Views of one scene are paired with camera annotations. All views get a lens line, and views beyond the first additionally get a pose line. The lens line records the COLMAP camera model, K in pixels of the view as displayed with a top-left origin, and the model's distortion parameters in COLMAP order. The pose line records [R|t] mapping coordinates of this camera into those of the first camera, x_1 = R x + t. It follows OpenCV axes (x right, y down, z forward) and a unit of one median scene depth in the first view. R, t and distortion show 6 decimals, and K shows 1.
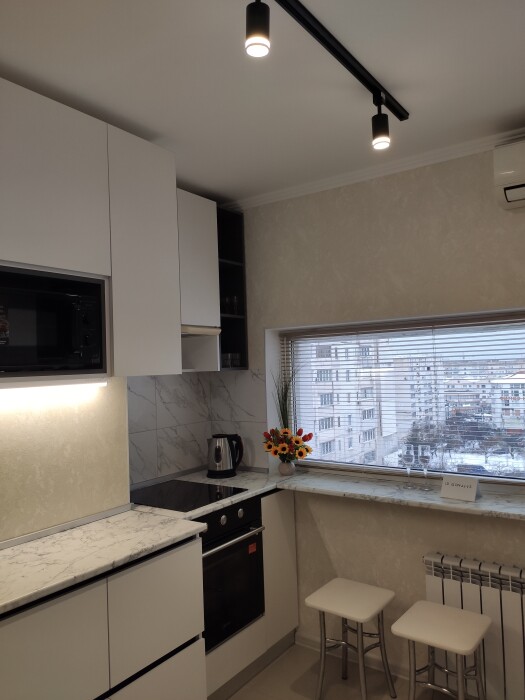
lens RADIAL K [[526.9, 0, 258.6], [0, 526.9, 348.3], [0, 0, 1]] dist [0.066814, -0.092771]
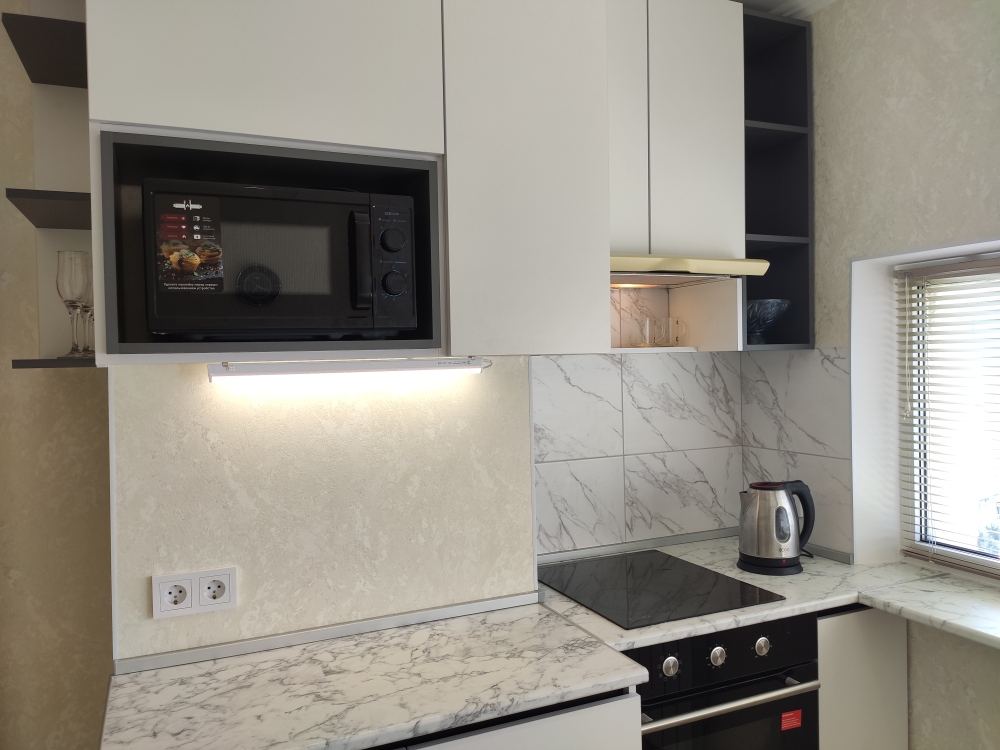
lens RADIAL K [[752.7, 0, 496.8], [0, 752.7, 374.7], [0, 0, 1]] dist [0.066814, -0.092771]
pose [[0.864766, 0.022707, -0.501661, 0.086962], [0.011043, 0.997876, 0.064204, 0.017872], [0.502053, -0.061061, 0.862679, 0.269448]]
